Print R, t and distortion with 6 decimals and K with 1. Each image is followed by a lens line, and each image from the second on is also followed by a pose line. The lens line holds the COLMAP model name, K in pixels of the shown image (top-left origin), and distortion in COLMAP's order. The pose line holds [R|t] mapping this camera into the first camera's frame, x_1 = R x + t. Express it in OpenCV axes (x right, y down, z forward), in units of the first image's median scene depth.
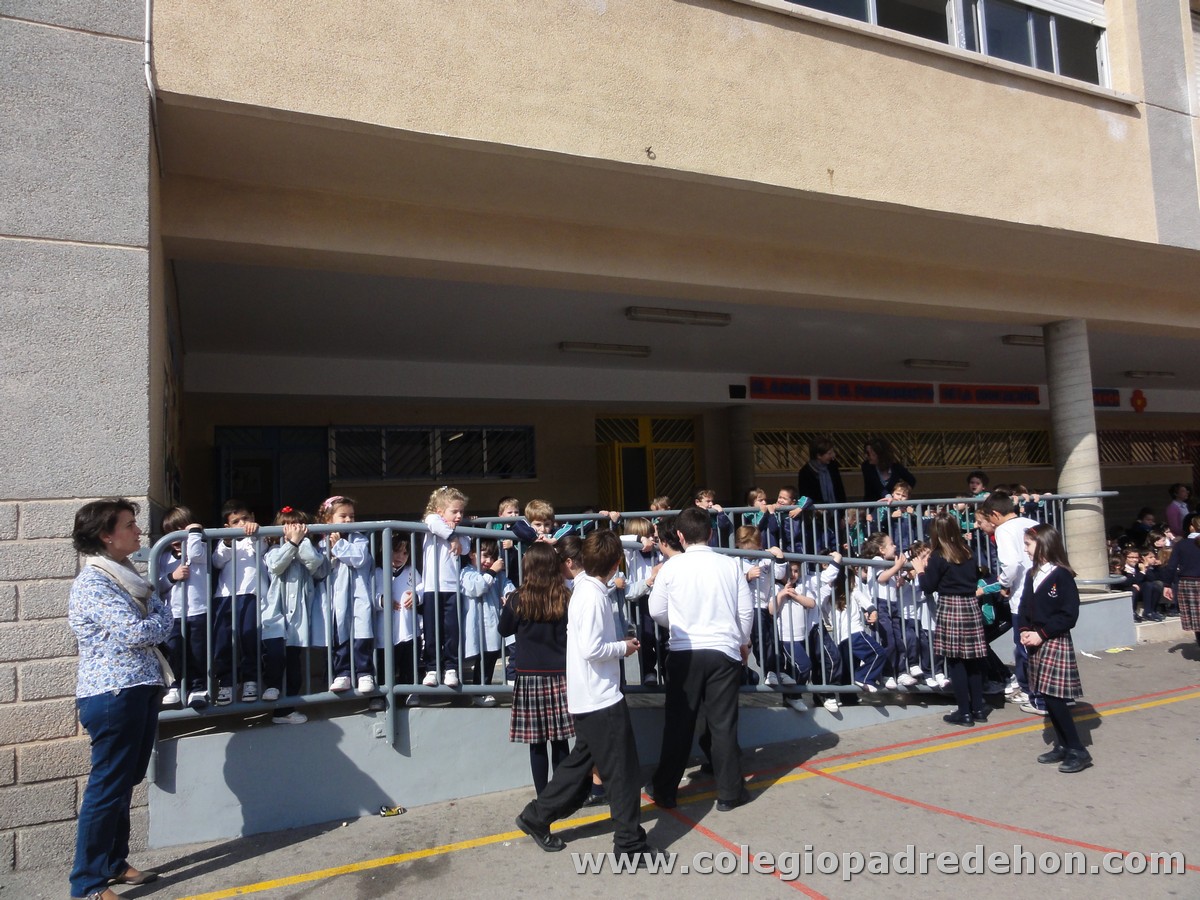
lens RADIAL K [[847.6, 0, 600.0], [0, 847.6, 450.0], [0, 0, 1]] dist [-0.000328, -0.000293]
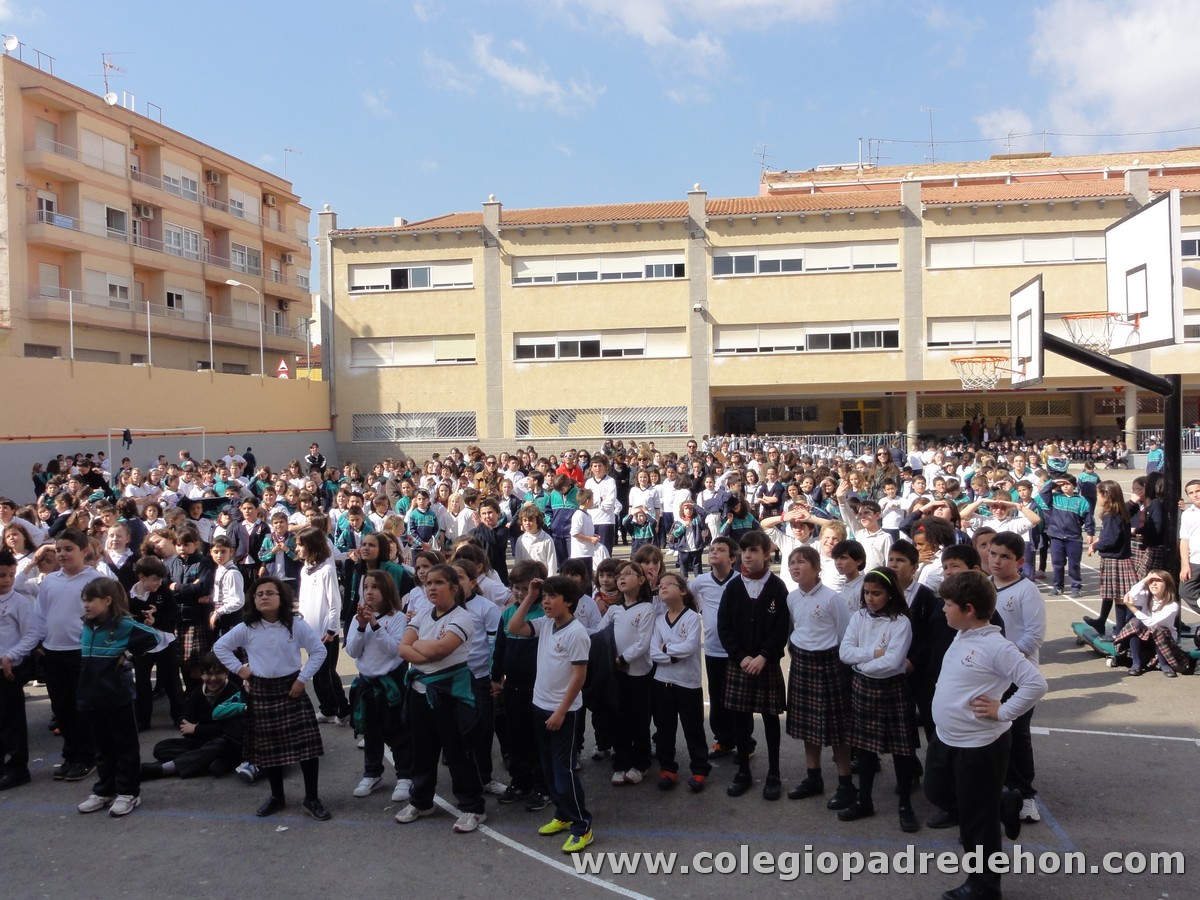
lens RADIAL K [[1085.3, 0, 600.0], [0, 1085.3, 450.0], [0, 0, 1]] dist [-0.005918, 0.001784]
pose [[0.825667, 0.036378, -0.562984, 2.212016], [0.030055, 0.993665, 0.108286, -0.472632], [0.563357, -0.106328, 0.819343, -4.007573]]
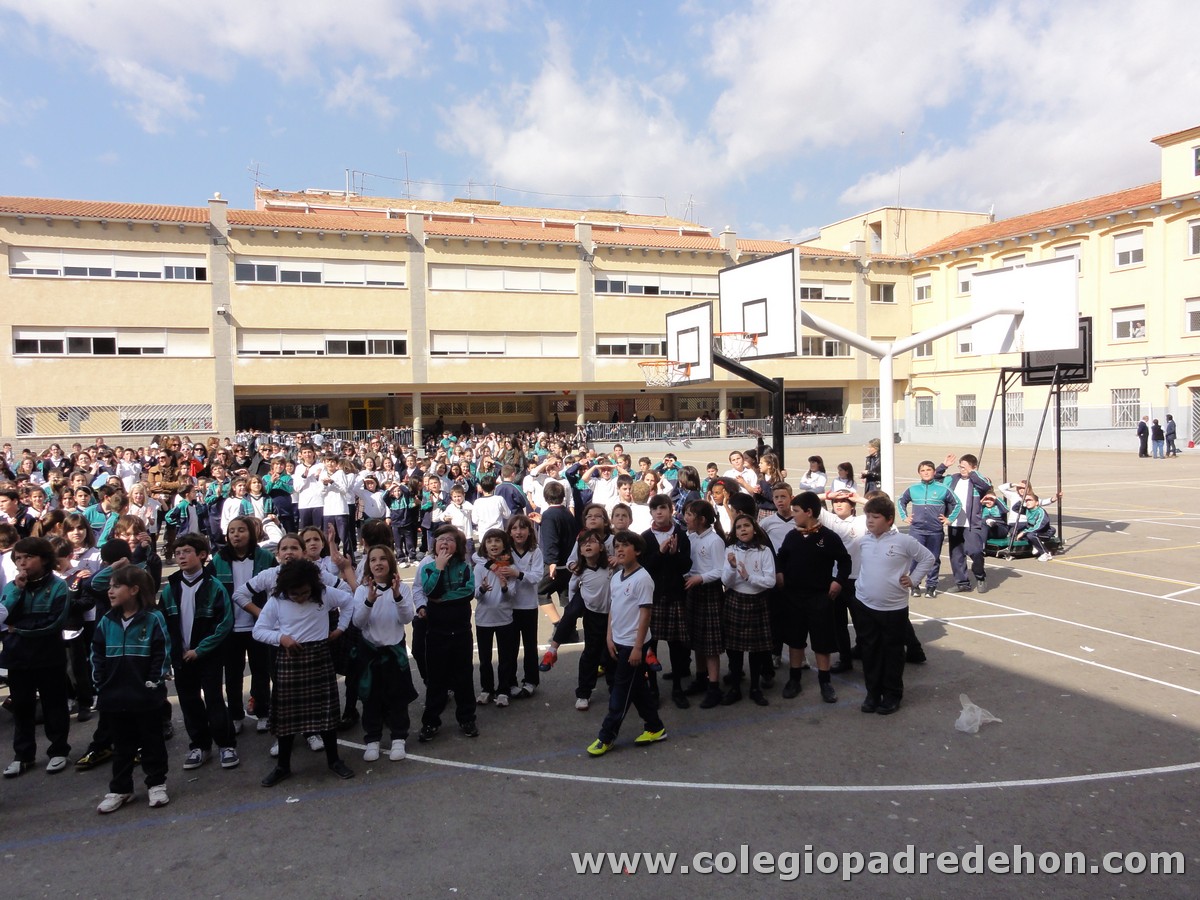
lens RADIAL K [[954.4, 0, 600.0], [0, 954.4, 450.0], [0, 0, 1]] dist [0.004548, 0.002986]
pose [[0.999071, 0.018629, -0.038861, 1.770346], [-0.013990, 0.993104, 0.116398, -0.462889], [0.040761, -0.115746, 0.992442, -4.200497]]
